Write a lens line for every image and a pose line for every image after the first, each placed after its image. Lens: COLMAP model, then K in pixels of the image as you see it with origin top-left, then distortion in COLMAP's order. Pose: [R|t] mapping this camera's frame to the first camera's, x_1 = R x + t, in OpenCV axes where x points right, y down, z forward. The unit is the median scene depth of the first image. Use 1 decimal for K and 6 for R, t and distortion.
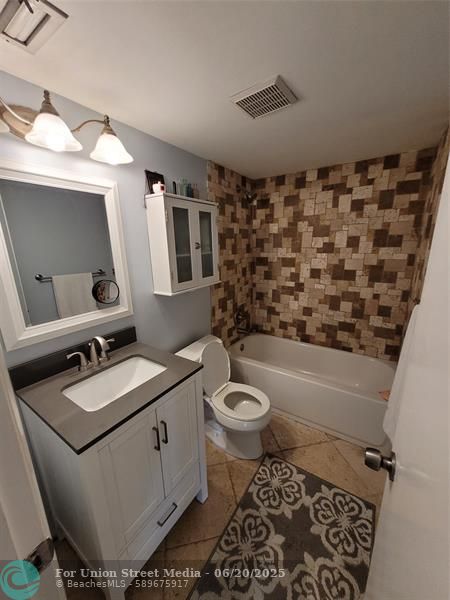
lens RADIAL K [[234.7, 0, 226.4], [0, 234.7, 302.0], [0, 0, 1]] dist [-0.002240, 0.000855]
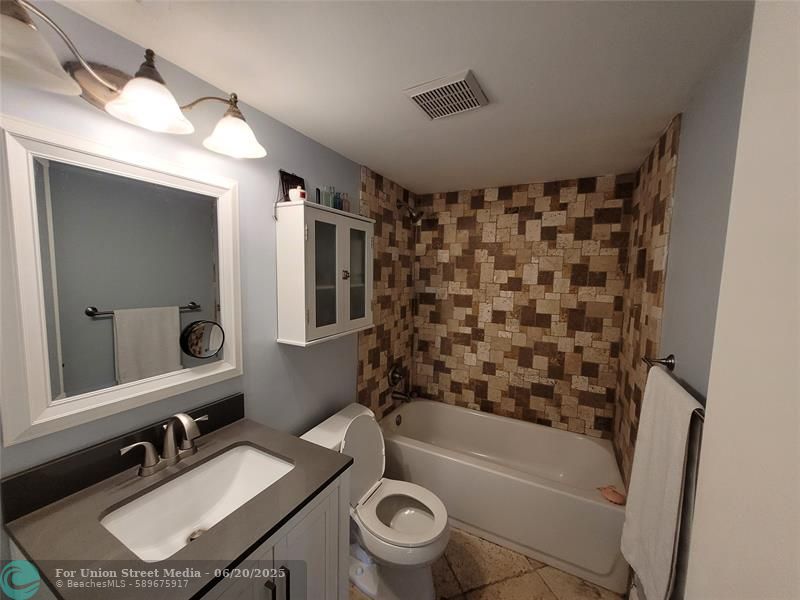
lens RADIAL K [[312.9, 0, 403.6], [0, 312.9, 299.8], [0, 0, 1]] dist [-0.002240, 0.000855]
pose [[0.993267, 0.032575, 0.111170, -0.047623], [-0.014575, 0.987165, -0.159040, -0.016071], [-0.114924, 0.156349, 0.980993, 0.057431]]
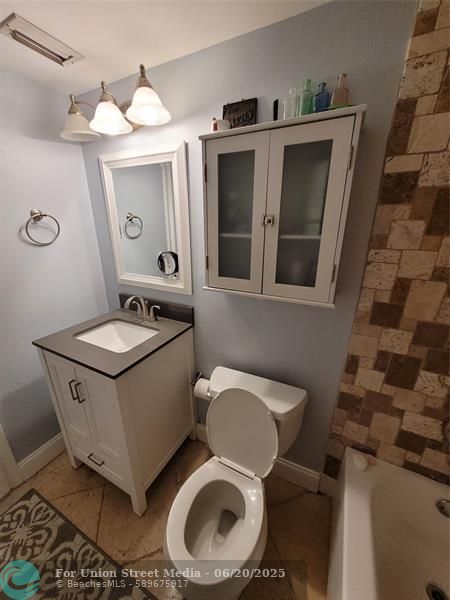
lens RADIAL K [[234.7, 0, 222.8], [0, 234.7, 301.2], [0, 0, 1]] dist [-0.002240, 0.000855]
pose [[0.104222, 0.341983, -0.933908, 0.381539], [-0.249785, 0.917925, 0.308255, -0.190975], [0.962676, 0.201149, 0.181090, 0.765842]]
